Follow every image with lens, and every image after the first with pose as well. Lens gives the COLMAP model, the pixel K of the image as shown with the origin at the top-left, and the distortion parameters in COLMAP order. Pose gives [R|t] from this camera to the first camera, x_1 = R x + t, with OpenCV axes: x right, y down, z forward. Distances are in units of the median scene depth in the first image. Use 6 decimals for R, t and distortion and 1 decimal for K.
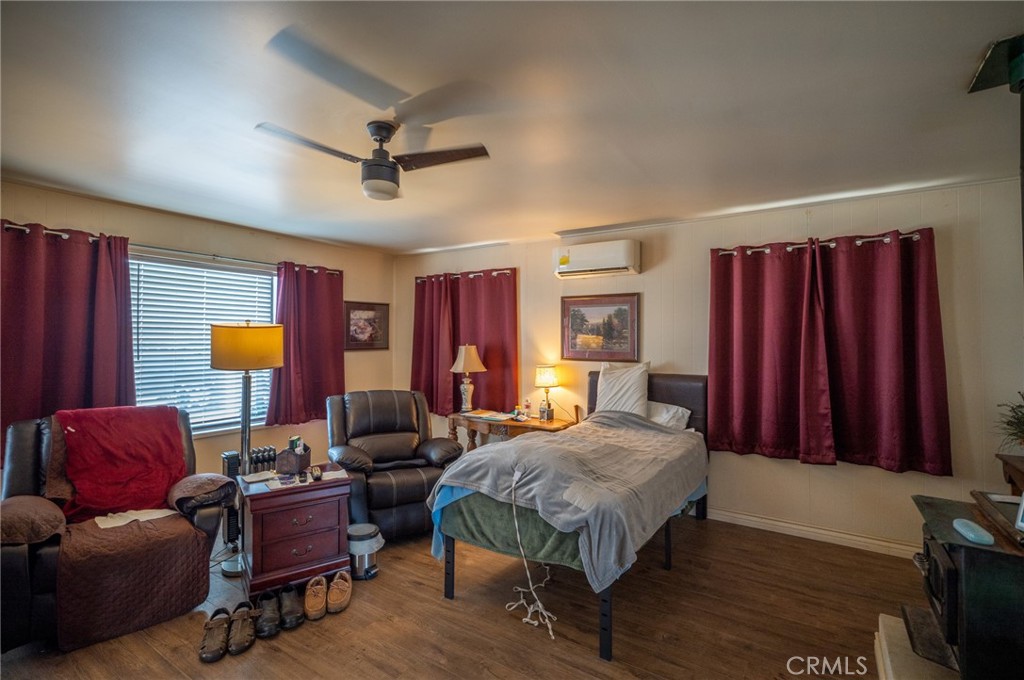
lens RADIAL K [[468.0, 0, 490.7], [0, 468.0, 335.1], [0, 0, 1]] dist [-0.001707, 0.000350]
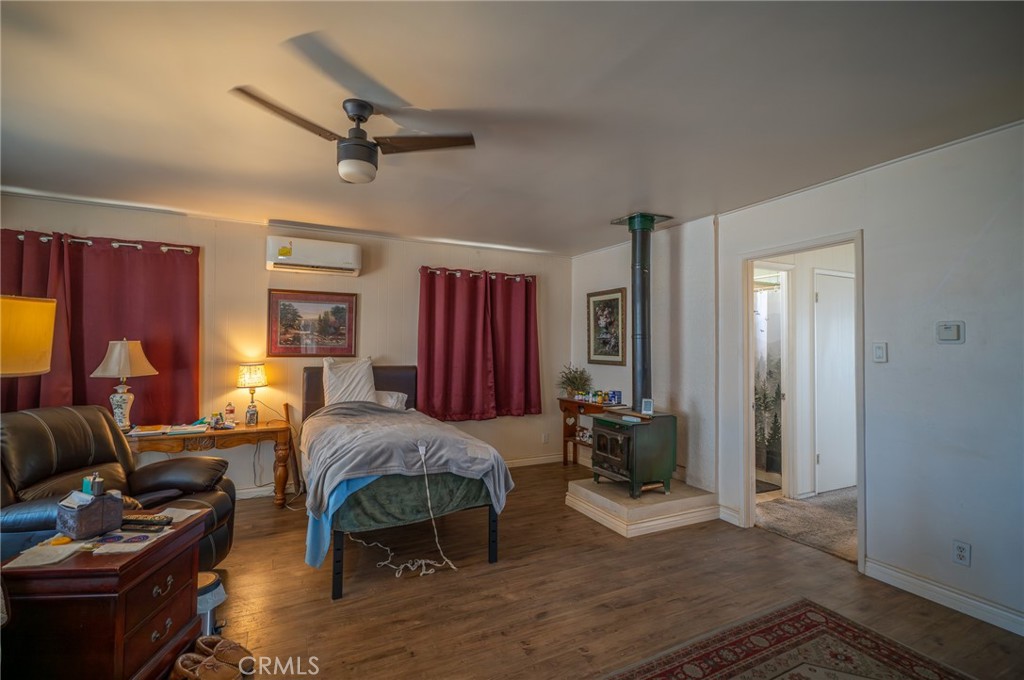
lens RADIAL K [[471.8, 0, 516.8], [0, 471.8, 336.9], [0, 0, 1]] dist [-0.000745, 0.001737]
pose [[0.495470, 0.016879, 0.868461, -0.475787], [-0.017599, 0.999801, -0.009391, 0.015560], [-0.868447, -0.010631, 0.495669, 0.125561]]
